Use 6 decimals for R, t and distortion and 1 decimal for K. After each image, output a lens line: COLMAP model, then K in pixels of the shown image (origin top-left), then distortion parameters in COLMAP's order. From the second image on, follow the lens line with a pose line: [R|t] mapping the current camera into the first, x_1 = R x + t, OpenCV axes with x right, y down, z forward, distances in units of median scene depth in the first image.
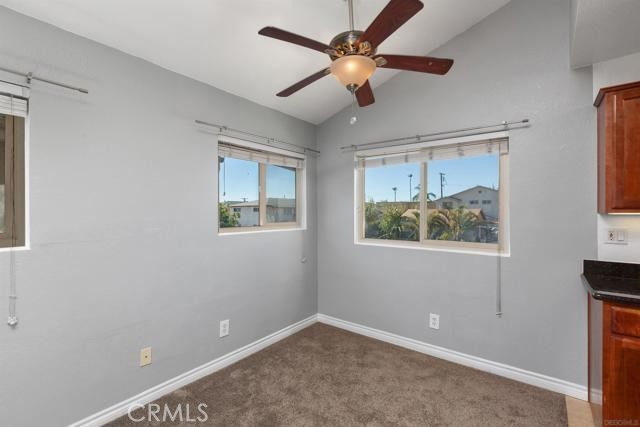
lens RADIAL K [[289.5, 0, 322.0], [0, 289.5, 209.4], [0, 0, 1]] dist [0.002962, 0.000132]
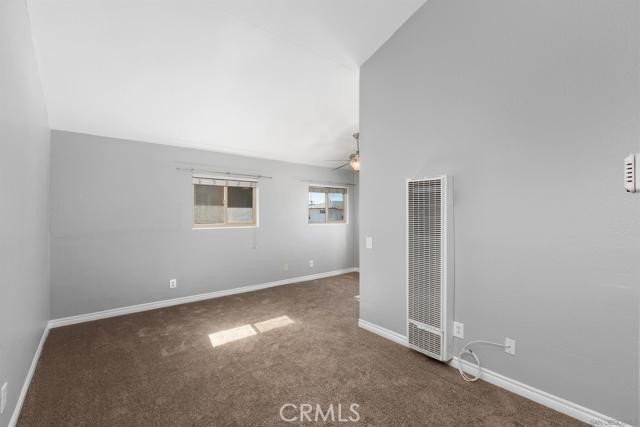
lens RADIAL K [[289.5, 0, 316.1], [0, 289.5, 213.7], [0, 0, 1]] dist [0.002962, 0.000132]
pose [[0.970248, 0.000518, -0.242112, 0.274518], [0.002128, 0.999941, 0.010666, -0.023412], [0.242104, -0.010864, 0.970190, -1.277560]]
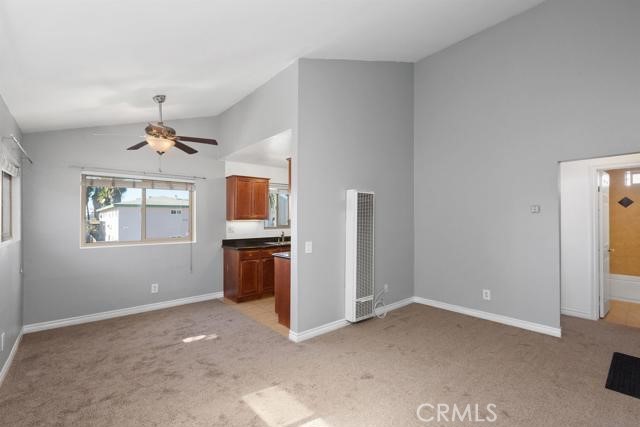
lens RADIAL K [[289.5, 0, 319.5], [0, 289.5, 215.2], [0, 0, 1]] dist [0.002962, 0.000132]
pose [[0.206909, 0.011527, 0.978292, -1.064913], [-0.000038, 0.999931, -0.011774, -0.003537], [-0.978360, 0.002399, 0.206896, -0.246887]]
